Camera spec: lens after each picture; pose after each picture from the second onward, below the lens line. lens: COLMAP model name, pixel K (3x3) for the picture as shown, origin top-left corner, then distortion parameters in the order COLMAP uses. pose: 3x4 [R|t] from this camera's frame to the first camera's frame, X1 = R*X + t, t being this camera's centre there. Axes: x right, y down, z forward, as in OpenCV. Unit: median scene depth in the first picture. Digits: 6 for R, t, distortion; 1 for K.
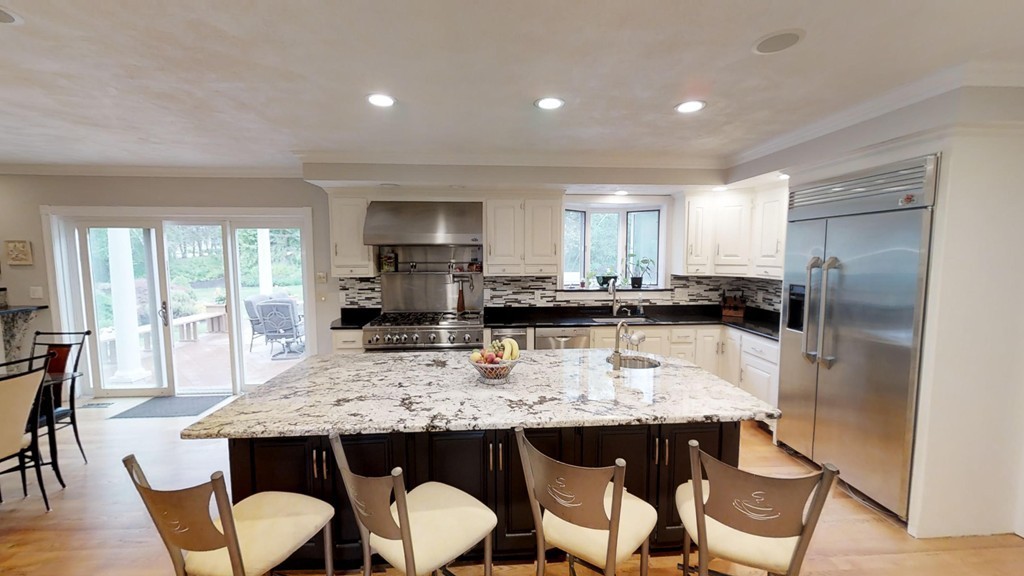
lens RADIAL K [[387.3, 0, 513.1], [0, 387.3, 285.4], [0, 0, 1]] dist [-0.000726, 0.000325]
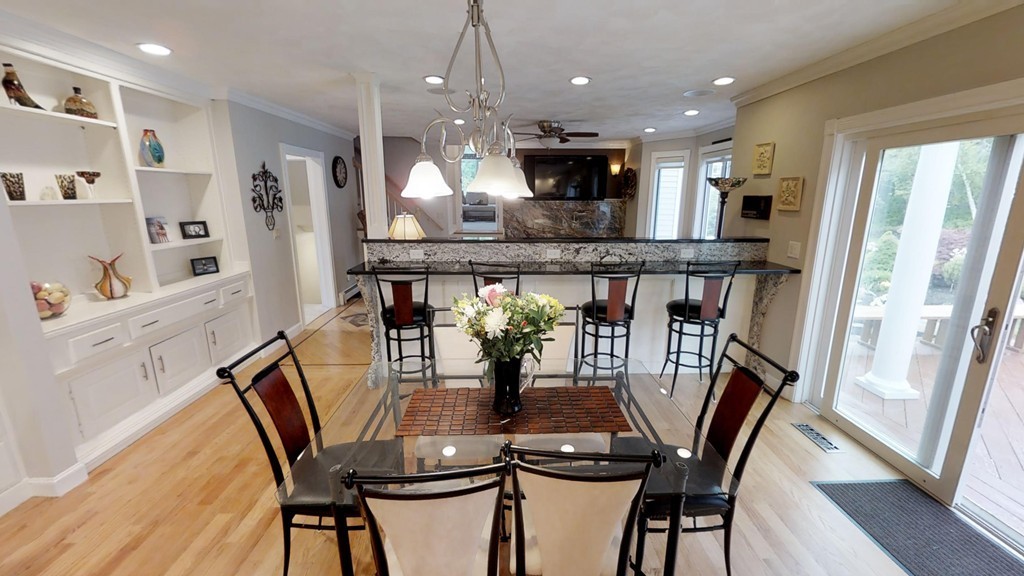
lens RADIAL K [[387.3, 0, 514.6], [0, 387.3, 280.9], [0, 0, 1]] dist [-0.000726, 0.000325]
pose [[-0.029599, 0.214264, -0.976327, -0.488999], [-0.081975, 0.972945, 0.216007, -0.039089], [0.996195, 0.086428, -0.011234, 0.488315]]
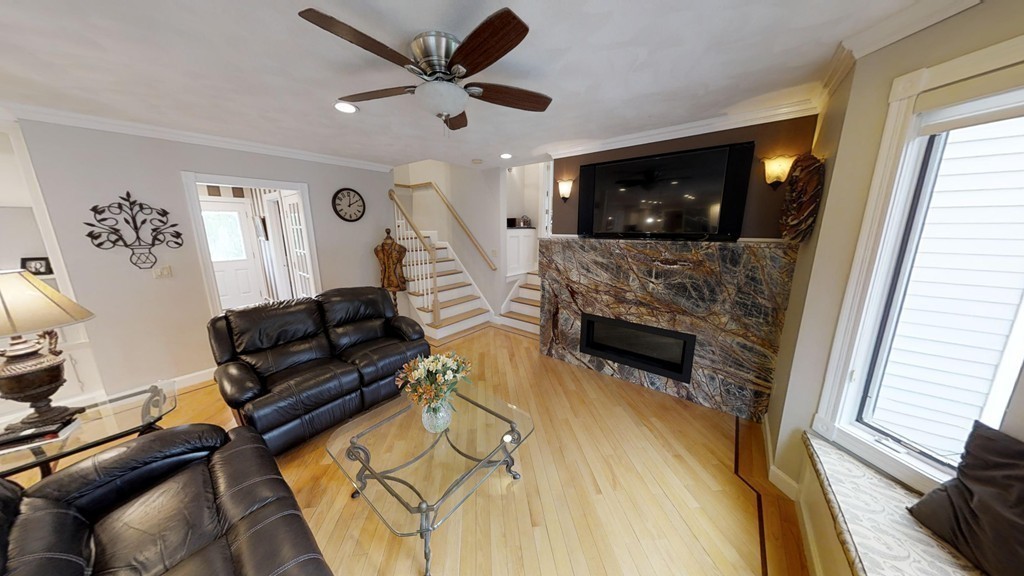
lens RADIAL K [[281.7, 0, 512.4], [0, 281.7, 285.4], [0, 0, 1]] dist [-0.001402, 0.000003]
pose [[-0.667919, 0.143334, -0.730301, -0.955511], [-0.061842, 0.967196, 0.246388, -0.054785], [0.741660, 0.209731, -0.637145, 0.665961]]
